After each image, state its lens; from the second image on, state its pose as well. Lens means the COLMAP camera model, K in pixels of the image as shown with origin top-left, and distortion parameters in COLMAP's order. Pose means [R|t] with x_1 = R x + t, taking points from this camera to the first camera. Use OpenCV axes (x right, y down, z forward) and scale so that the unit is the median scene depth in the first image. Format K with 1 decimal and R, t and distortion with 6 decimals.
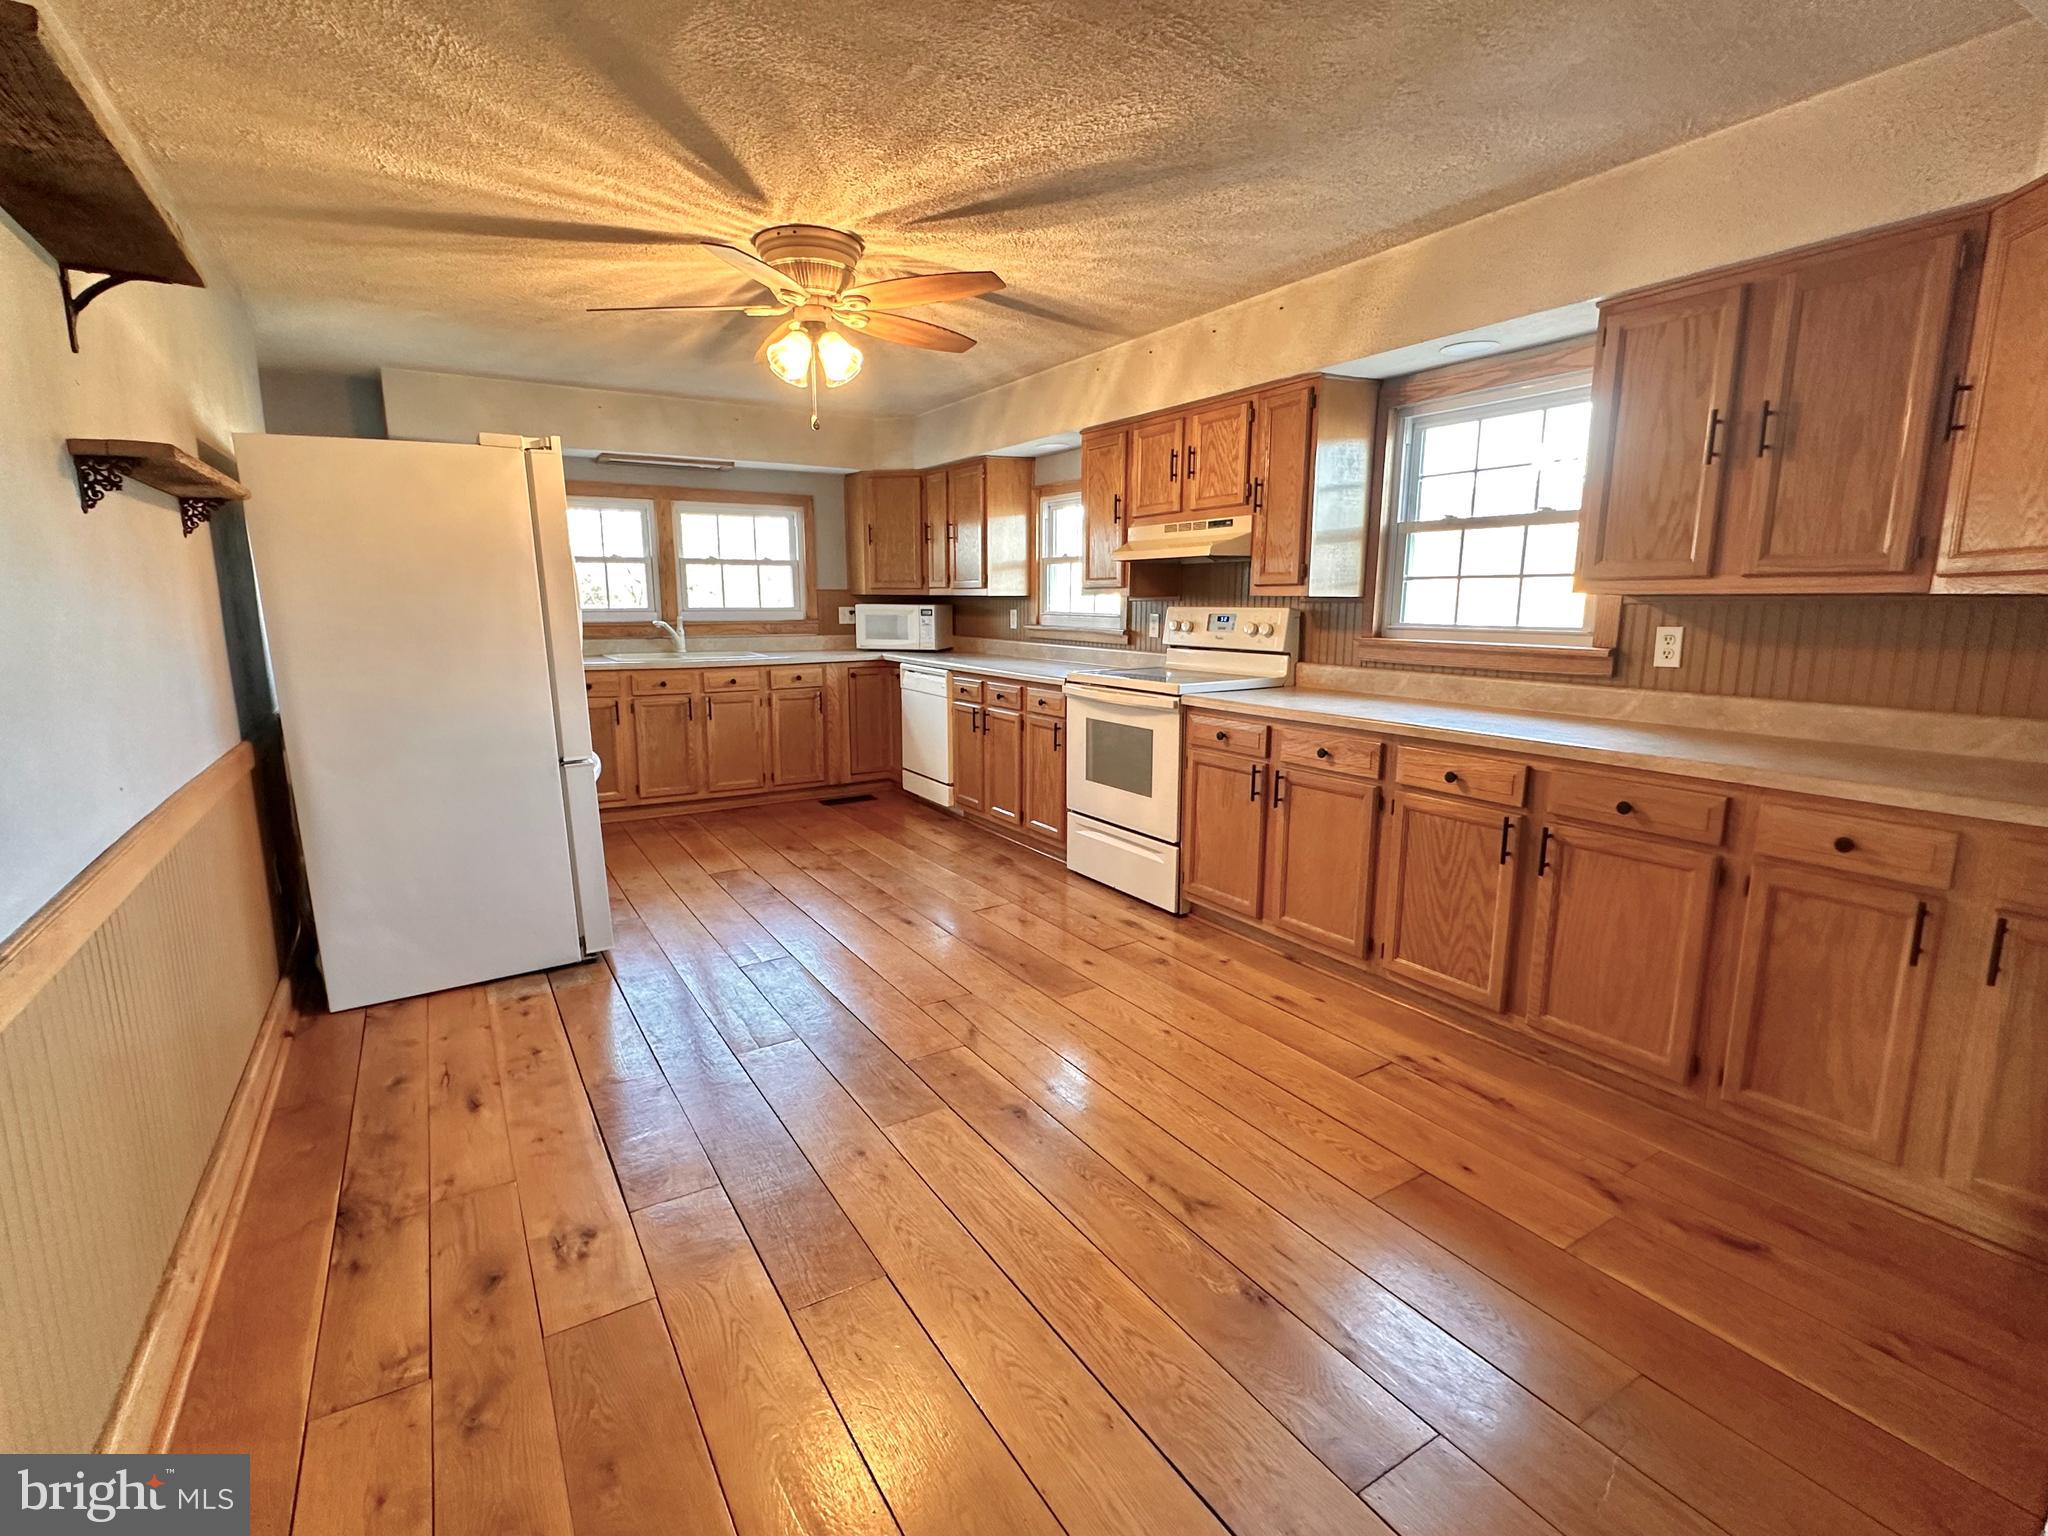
lens RADIAL K [[946.2, 0, 1017.3], [0, 946.2, 771.3], [0, 0, 1]] dist [0.002937, 0.001793]
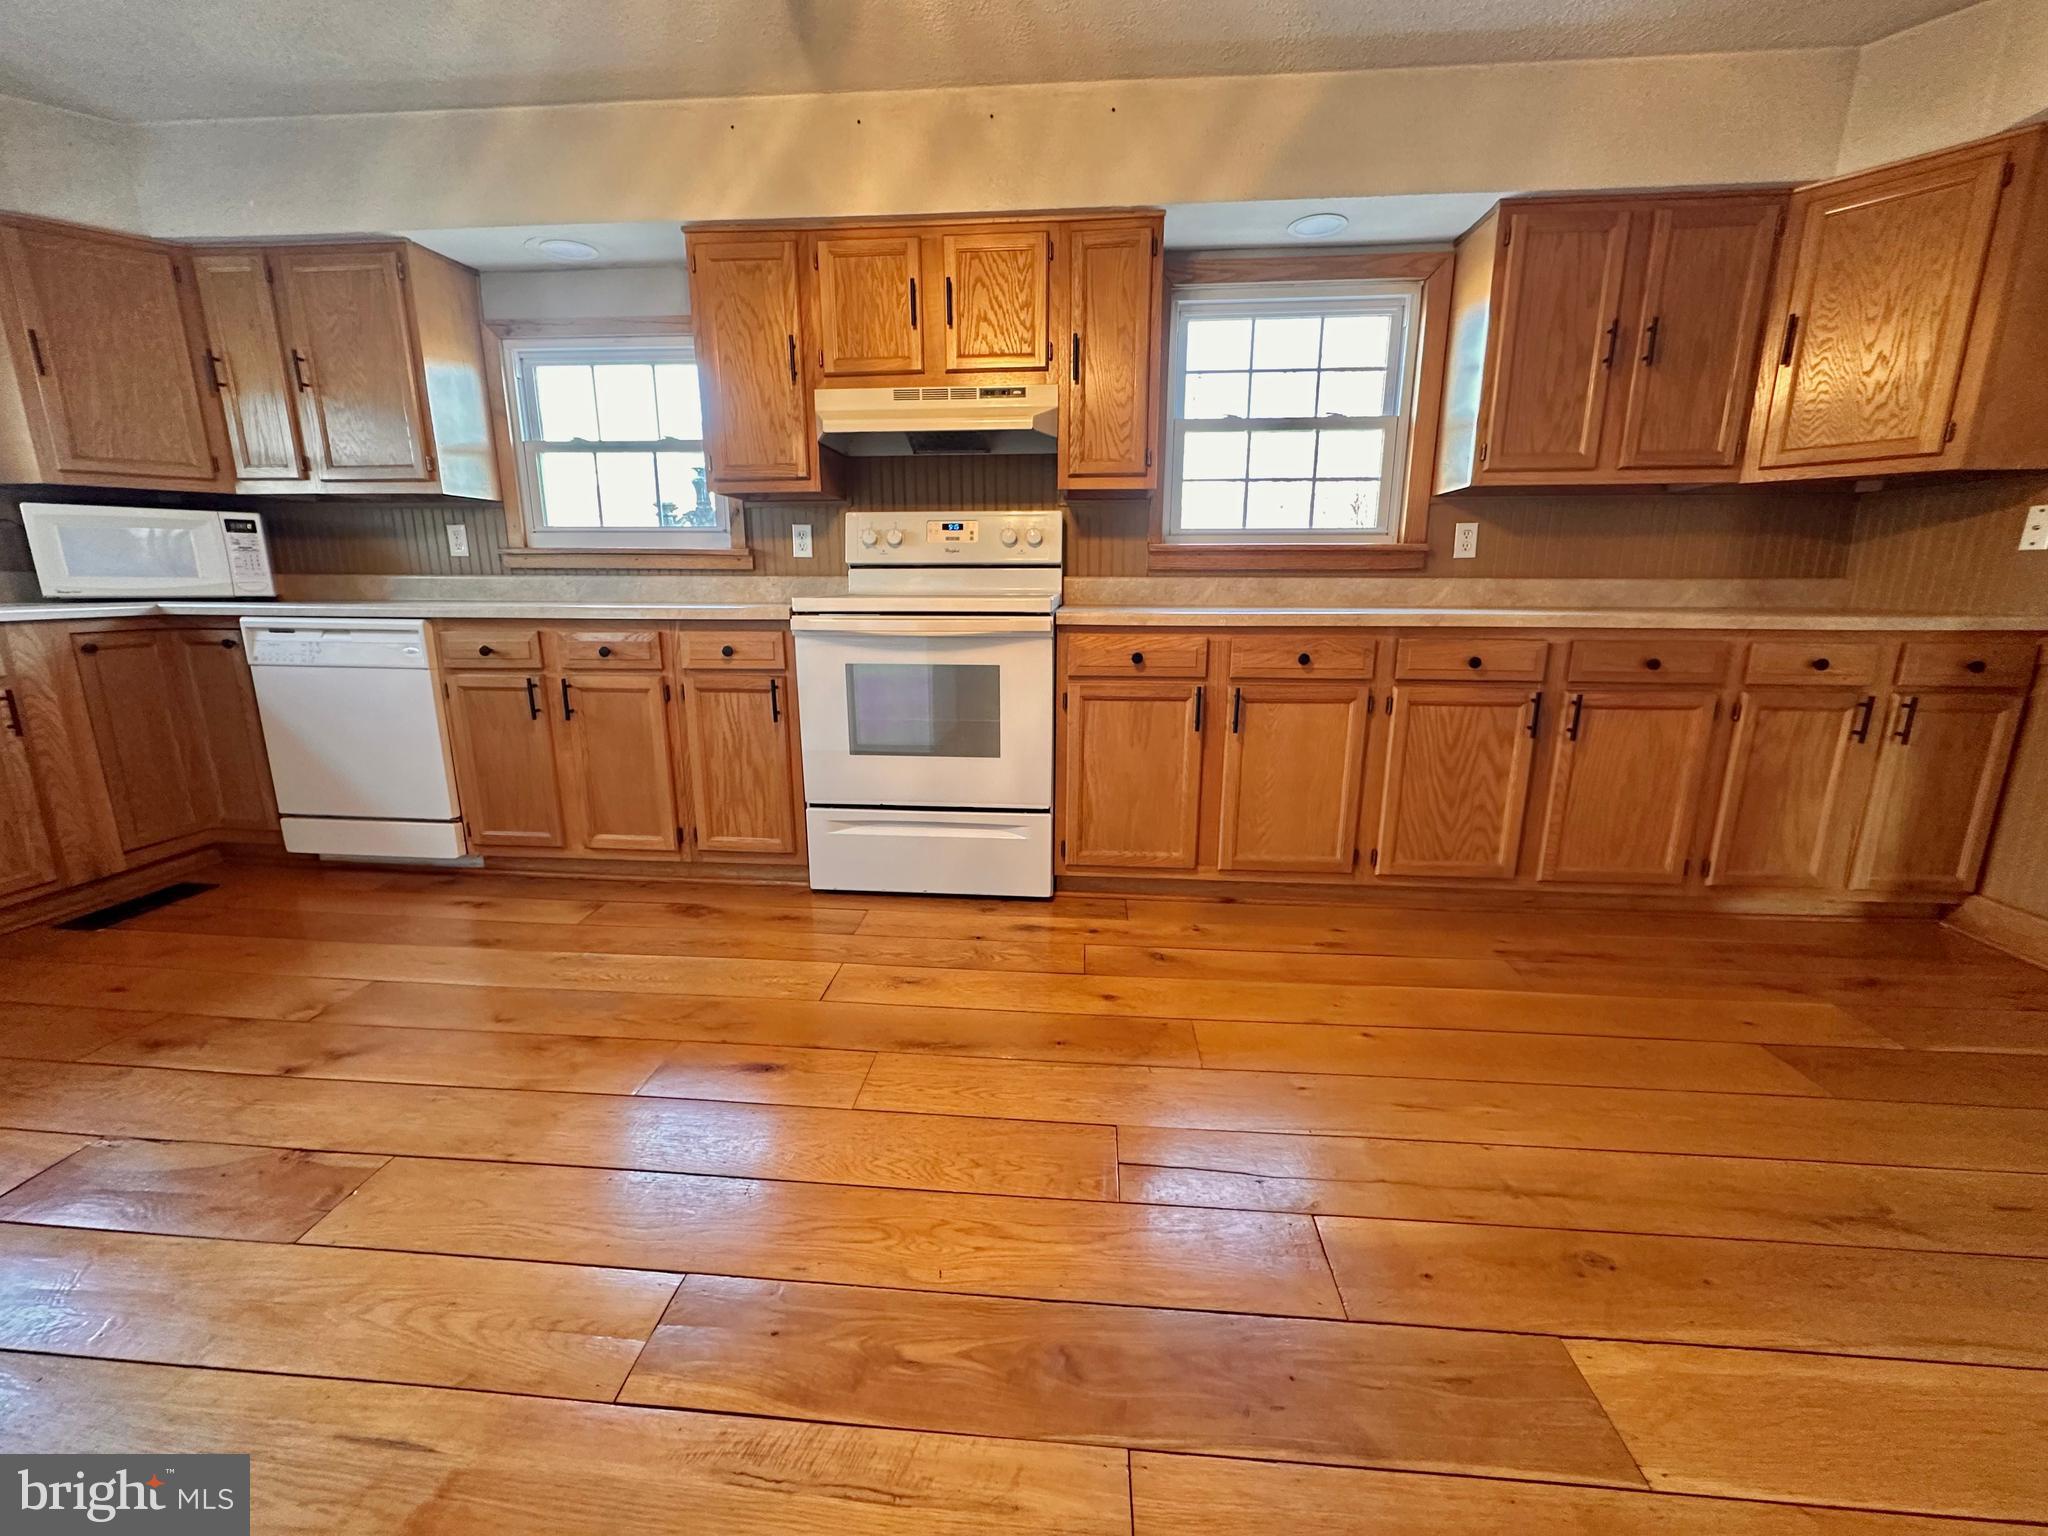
lens RADIAL K [[812.9, 0, 1007.6], [0, 812.9, 766.0], [0, 0, 1]] dist [-0.001668, 0.001081]
pose [[0.596423, -0.177031, 0.782905, -0.304658], [0.143620, 0.983171, 0.112905, -0.031528], [-0.789717, 0.045102, 0.611811, 0.518080]]
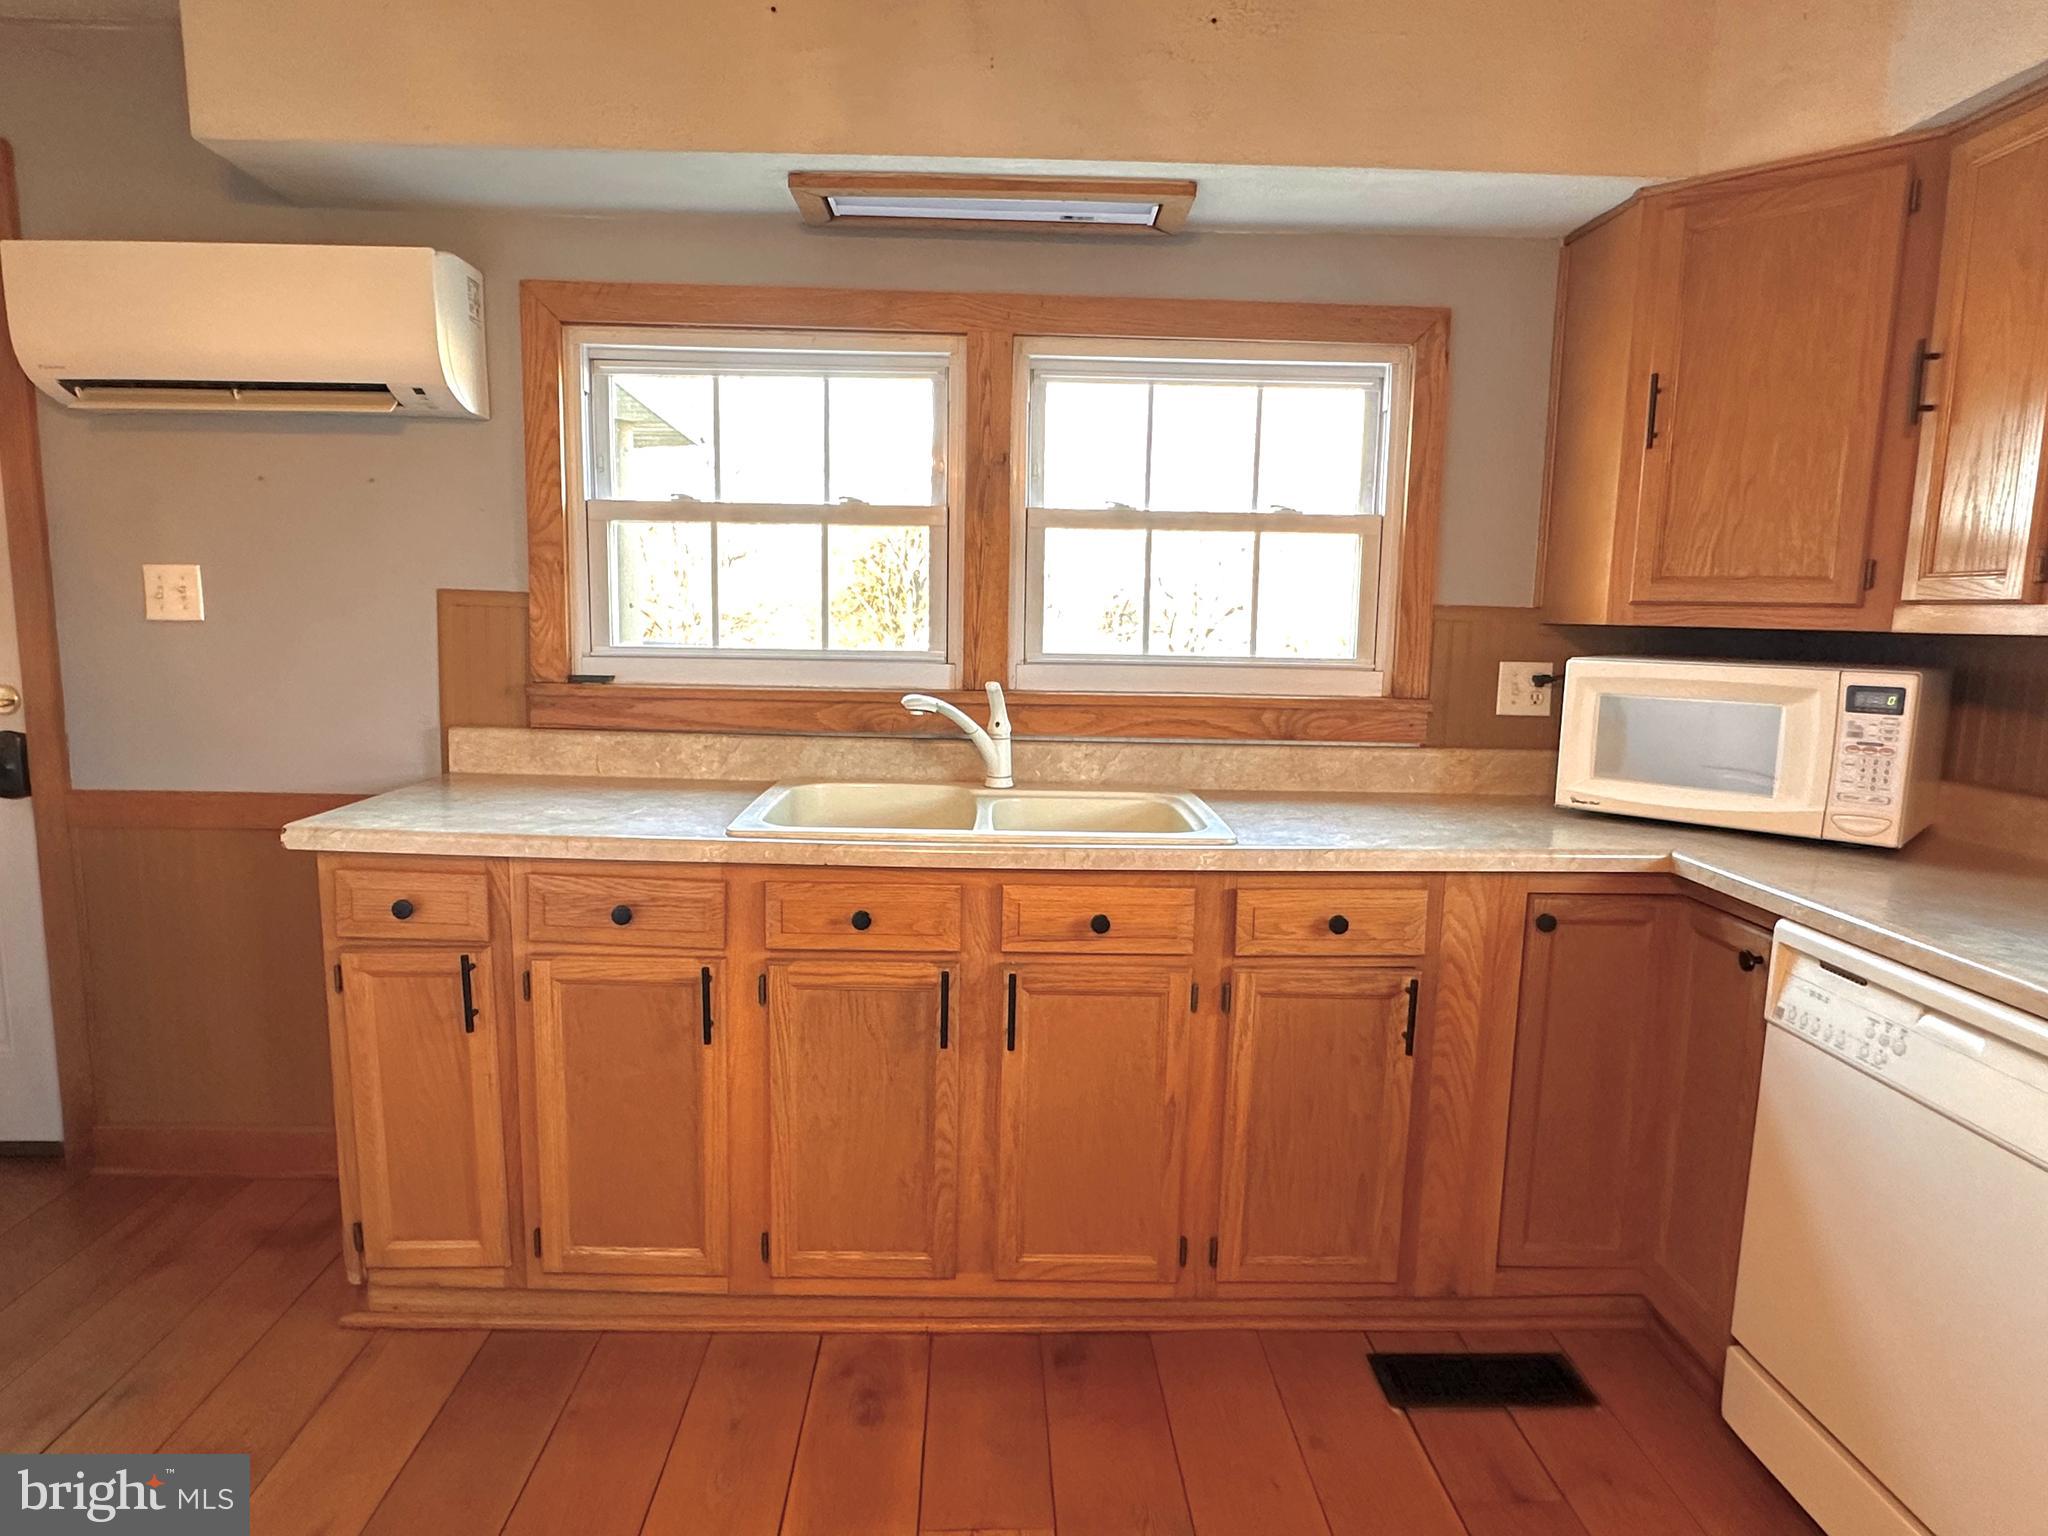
lens RADIAL K [[1209.3, 0, 1023.7], [0, 1209.3, 788.4], [0, 0, 1]] dist [-0.006462, 0.002464]
pose [[0.870618, 0.085304, -0.484507, -0.186248], [-0.107216, 0.994079, -0.017637, -0.157163], [0.480134, 0.067302, 0.874609, 0.838010]]
